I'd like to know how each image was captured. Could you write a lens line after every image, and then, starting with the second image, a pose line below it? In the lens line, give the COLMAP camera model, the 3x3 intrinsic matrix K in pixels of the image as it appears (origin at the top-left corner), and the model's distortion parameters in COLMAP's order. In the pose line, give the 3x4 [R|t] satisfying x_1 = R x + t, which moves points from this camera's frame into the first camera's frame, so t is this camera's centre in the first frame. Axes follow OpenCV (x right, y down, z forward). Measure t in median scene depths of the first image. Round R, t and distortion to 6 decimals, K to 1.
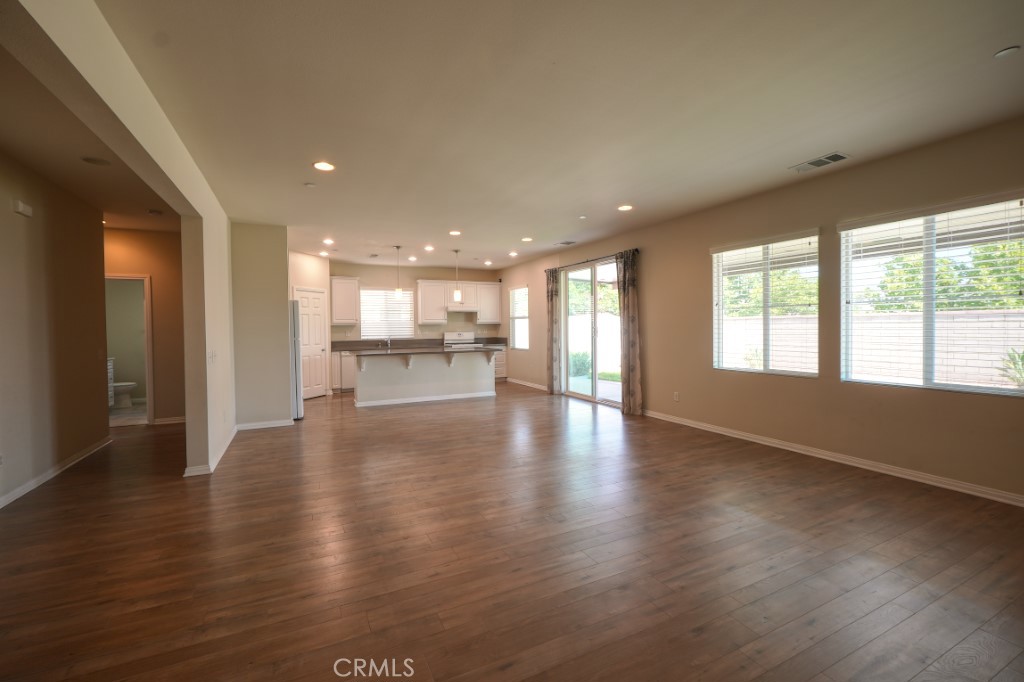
lens RADIAL K [[425.2, 0, 512.0], [0, 425.2, 334.1], [0, 0, 1]] dist [-0.002320, 0.000400]
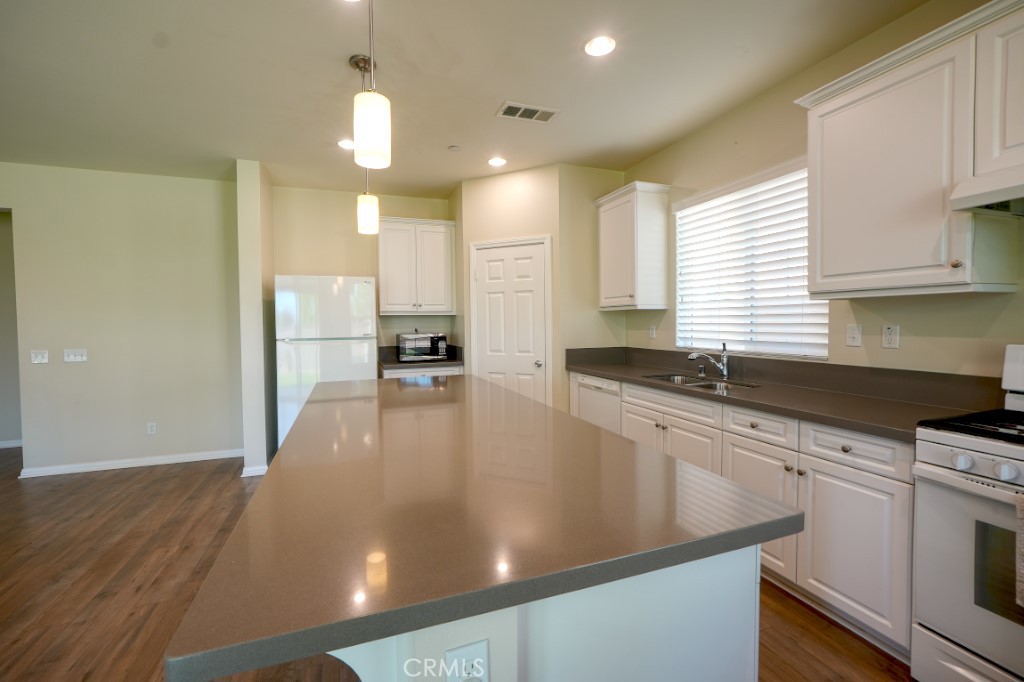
lens RADIAL K [[425.2, 0, 487.0], [0, 425.2, 341.6], [0, 0, 1]] dist [-0.002320, 0.000400]
pose [[-0.141374, 0.050548, -0.988665, 0.028213], [-0.007078, 0.998618, 0.052069, -0.011331], [0.989931, 0.014359, -0.140821, 0.851268]]
